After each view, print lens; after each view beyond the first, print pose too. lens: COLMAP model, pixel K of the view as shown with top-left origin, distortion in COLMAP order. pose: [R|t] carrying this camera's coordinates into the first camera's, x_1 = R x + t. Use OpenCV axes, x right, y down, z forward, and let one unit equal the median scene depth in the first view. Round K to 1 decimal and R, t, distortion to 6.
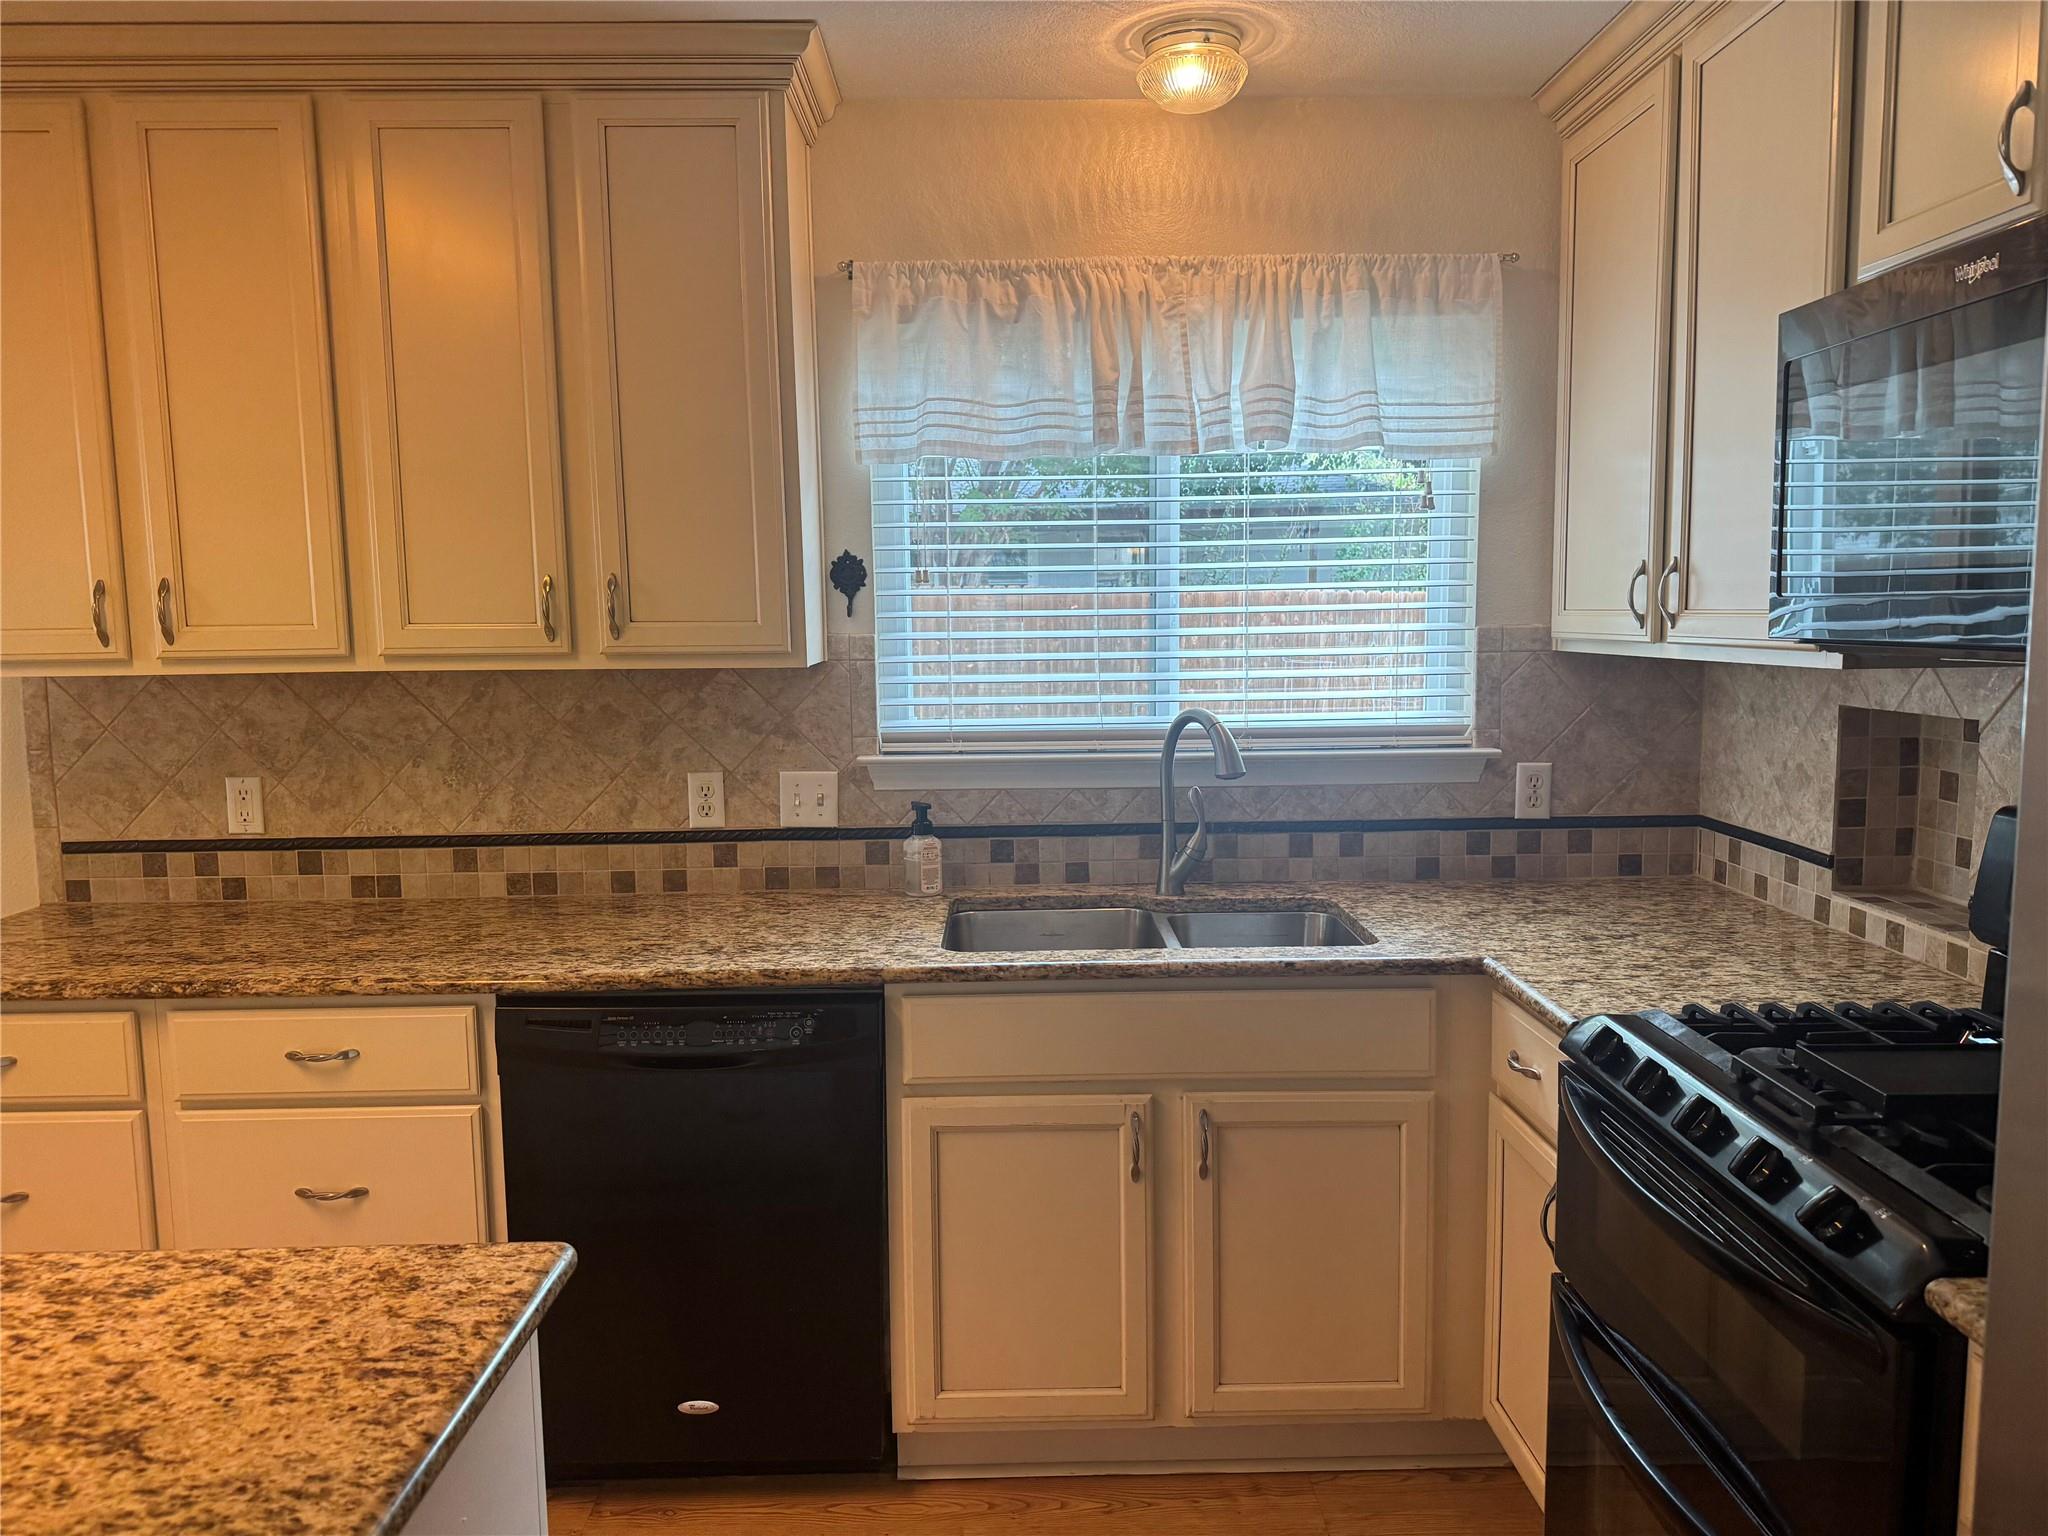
lens RADIAL K [[1445.1, 0, 1013.9], [0, 1445.1, 762.0], [0, 0, 1]] dist [0.043306, -0.043975]
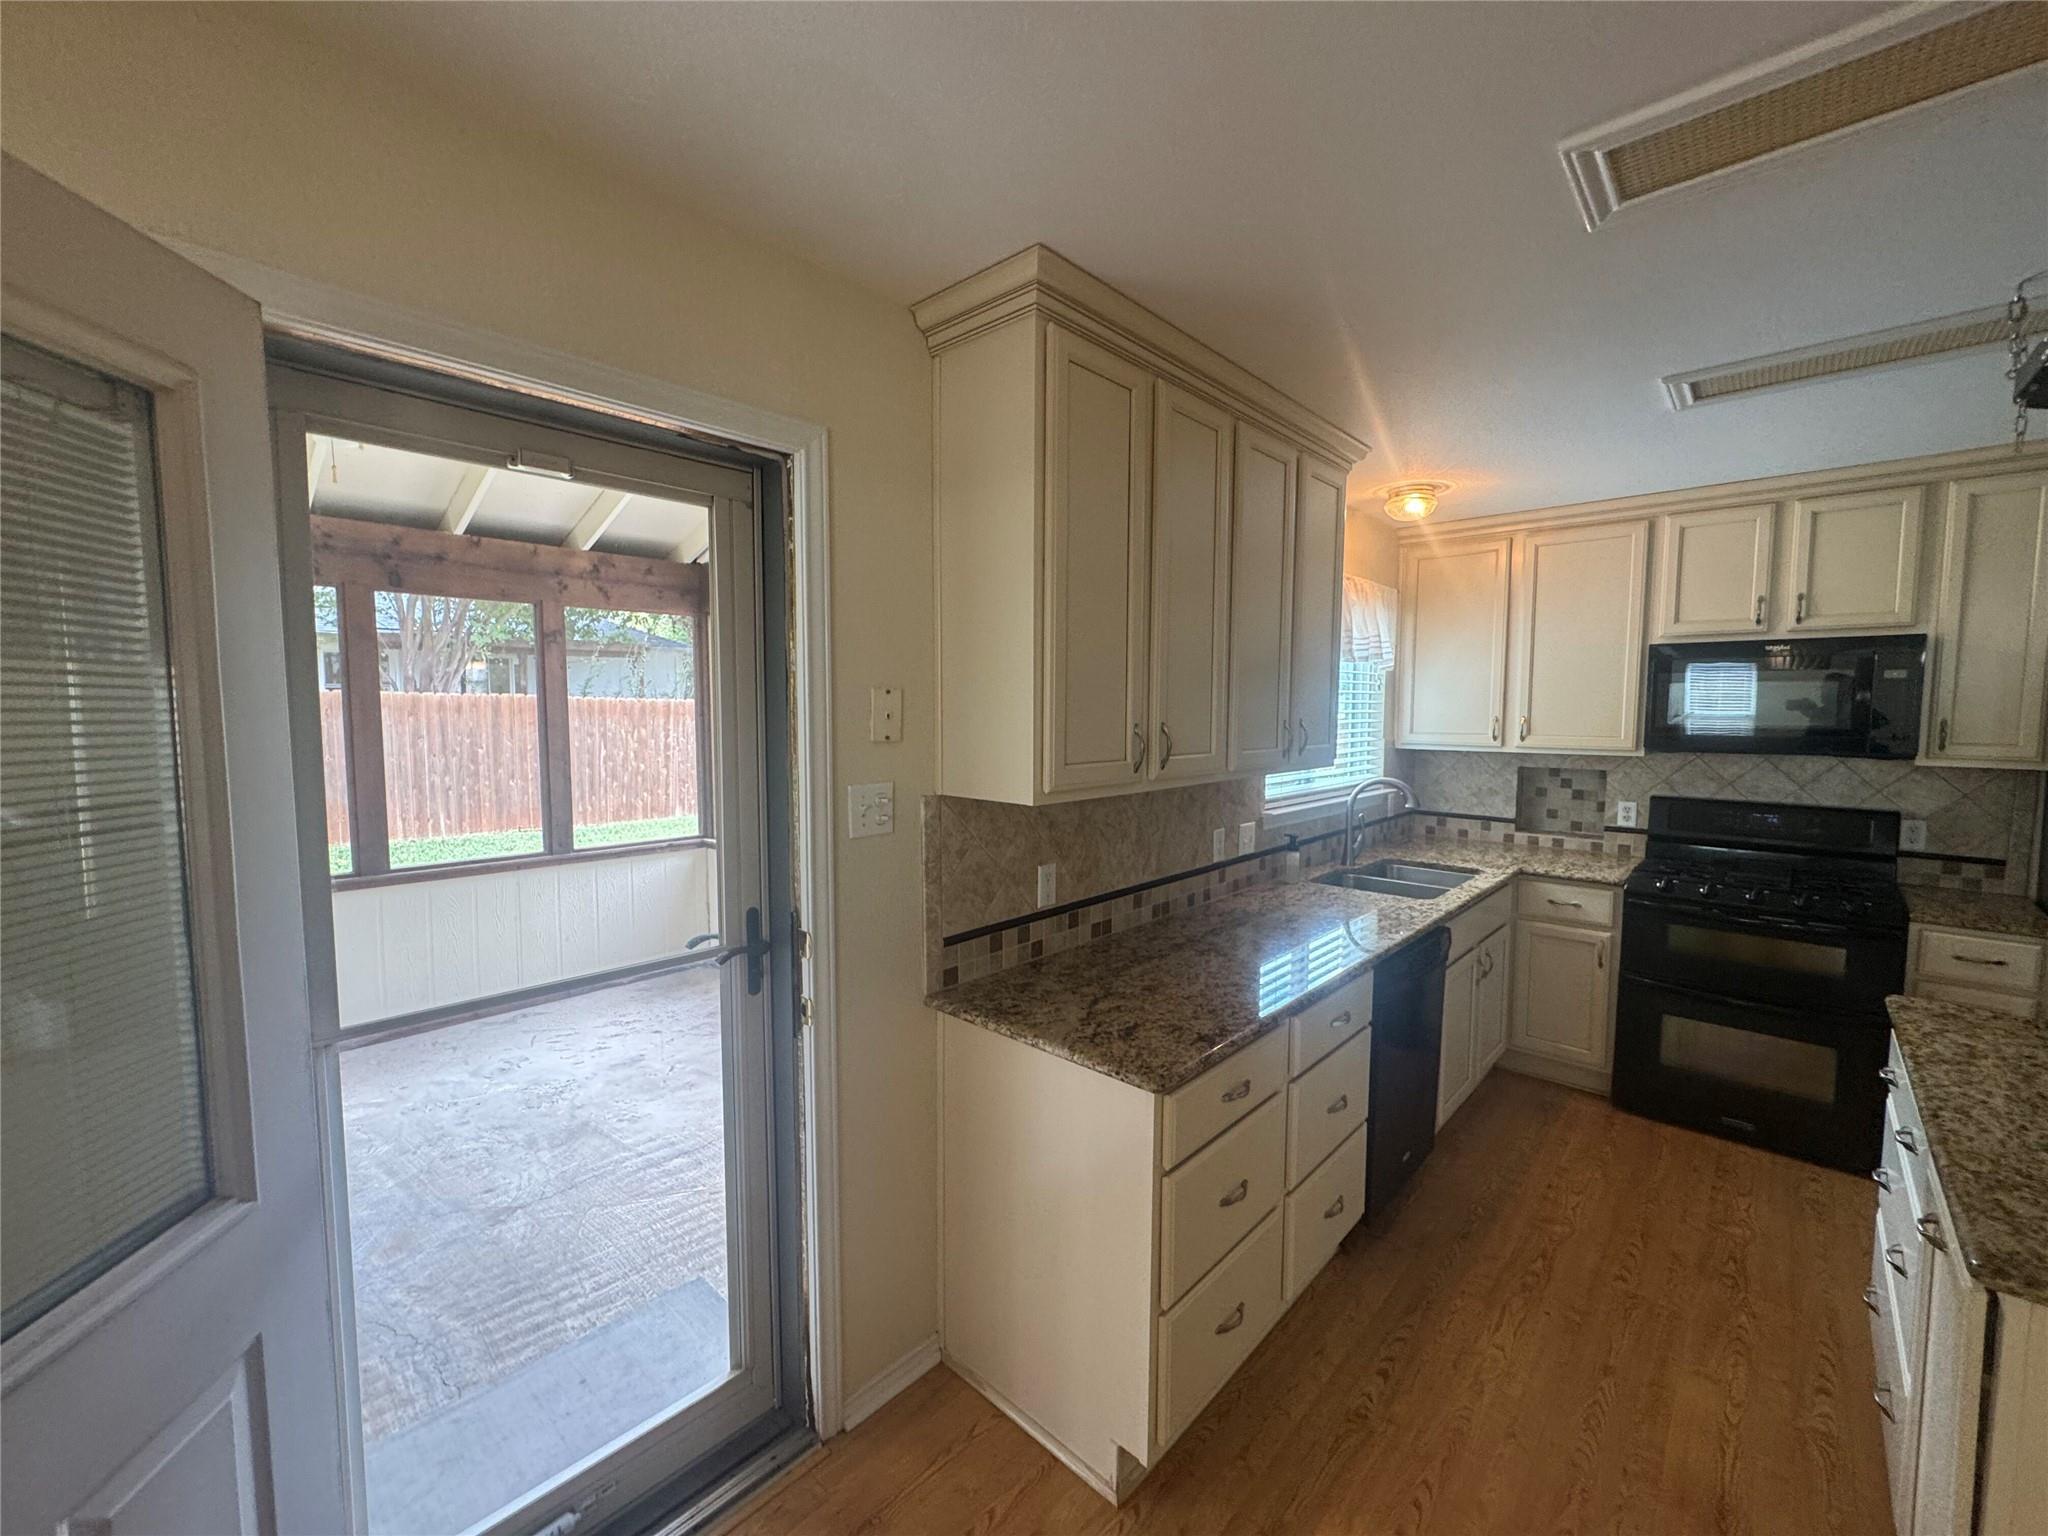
lens RADIAL K [[828.5, 0, 1025.0], [0, 828.5, 766.0], [0, 0, 1]] dist [-0.000946, 0.001059]
pose [[0.688781, -0.038158, 0.723964, -1.383228], [0.063825, 0.997928, -0.008126, -0.095335], [-0.722154, 0.051804, 0.689790, 0.608875]]
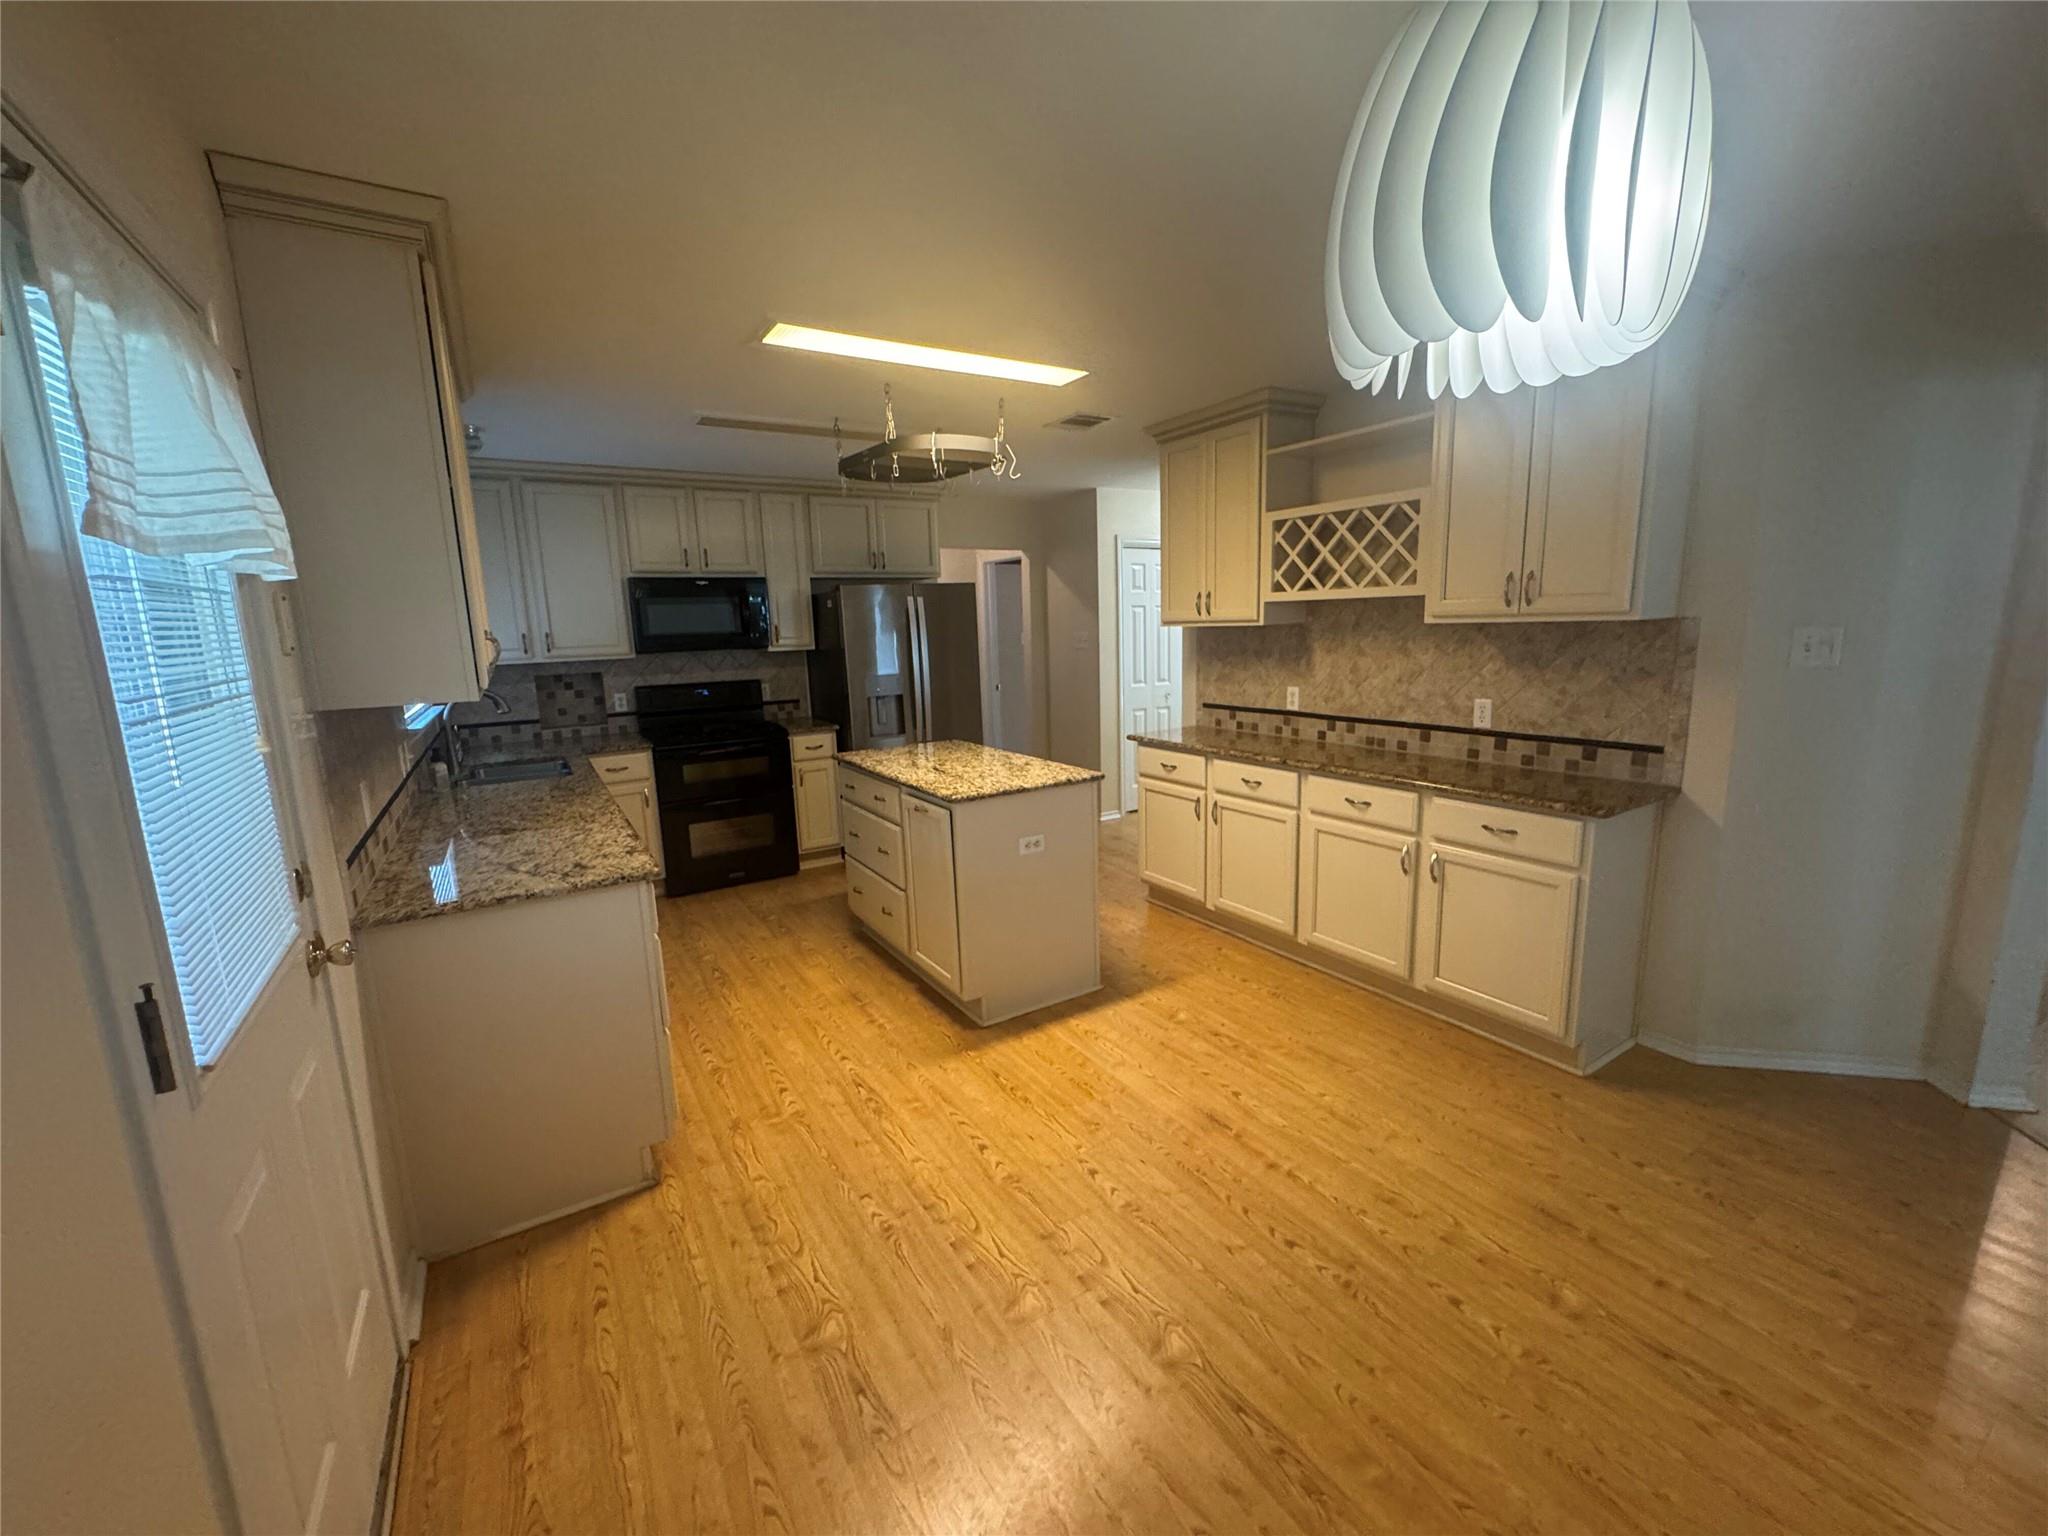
lens RADIAL K [[828.5, 0, 1022.9], [0, 828.5, 779.9], [0, 0, 1]] dist [-0.000946, 0.001059]
pose [[-0.515942, -0.134055, 0.846069, -1.869426], [0.127220, 0.964735, 0.230437, -0.114060], [-0.847124, 0.226529, -0.480693, 1.083442]]
